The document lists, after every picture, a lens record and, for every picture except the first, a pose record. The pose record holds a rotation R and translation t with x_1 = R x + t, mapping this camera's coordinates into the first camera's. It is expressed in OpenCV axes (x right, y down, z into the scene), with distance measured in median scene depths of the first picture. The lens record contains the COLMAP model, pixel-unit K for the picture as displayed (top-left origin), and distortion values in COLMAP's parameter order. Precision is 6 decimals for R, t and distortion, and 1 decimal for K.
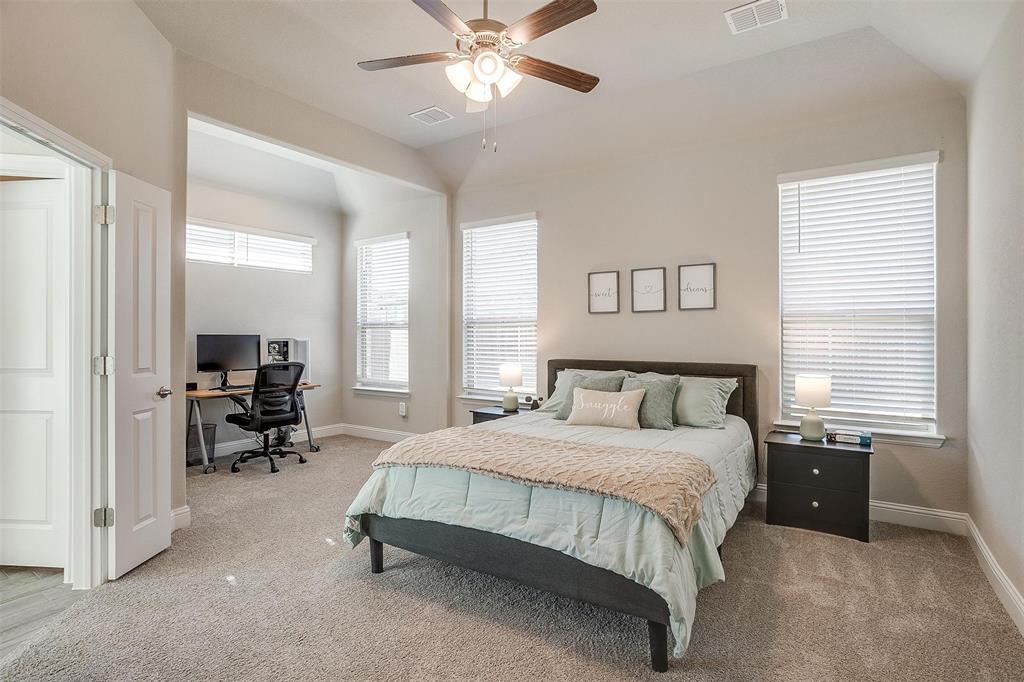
lens RADIAL K [[519.1, 0, 512.1], [0, 519.1, 332.4], [0, 0, 1]] dist [0.000702, 0.000788]
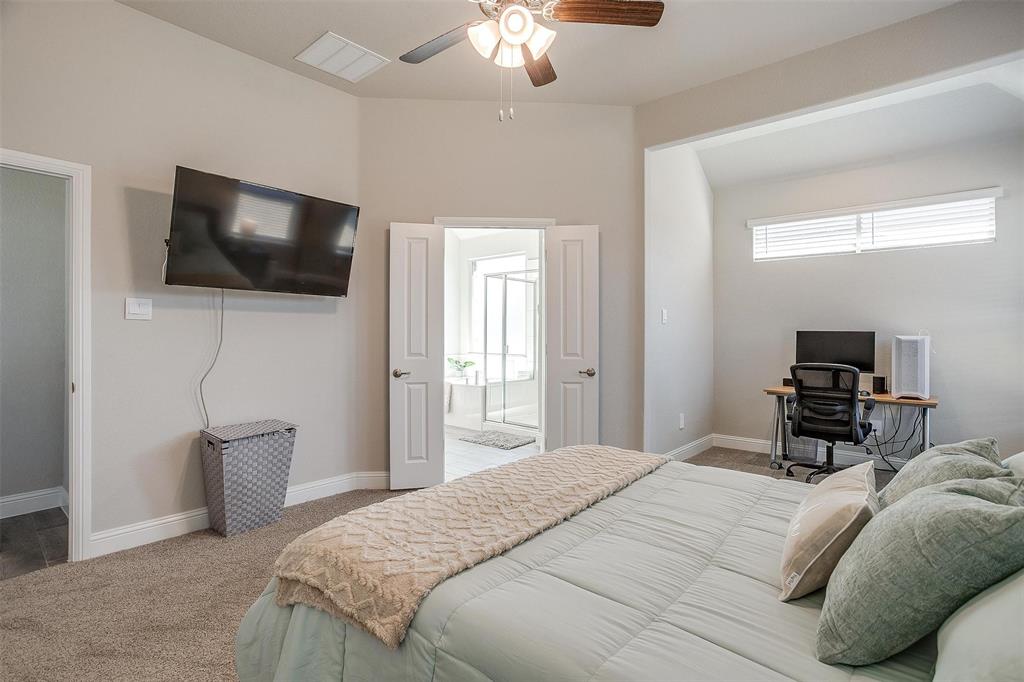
lens RADIAL K [[504.5, 0, 510.6], [0, 504.5, 328.0], [0, 0, 1]] dist [-0.000080, 0.000007]
pose [[-0.129300, -0.000217, -0.991606, 0.386507], [0.001386, 0.999999, -0.000400, -0.002220], [0.991605, -0.001426, -0.129299, 0.531536]]
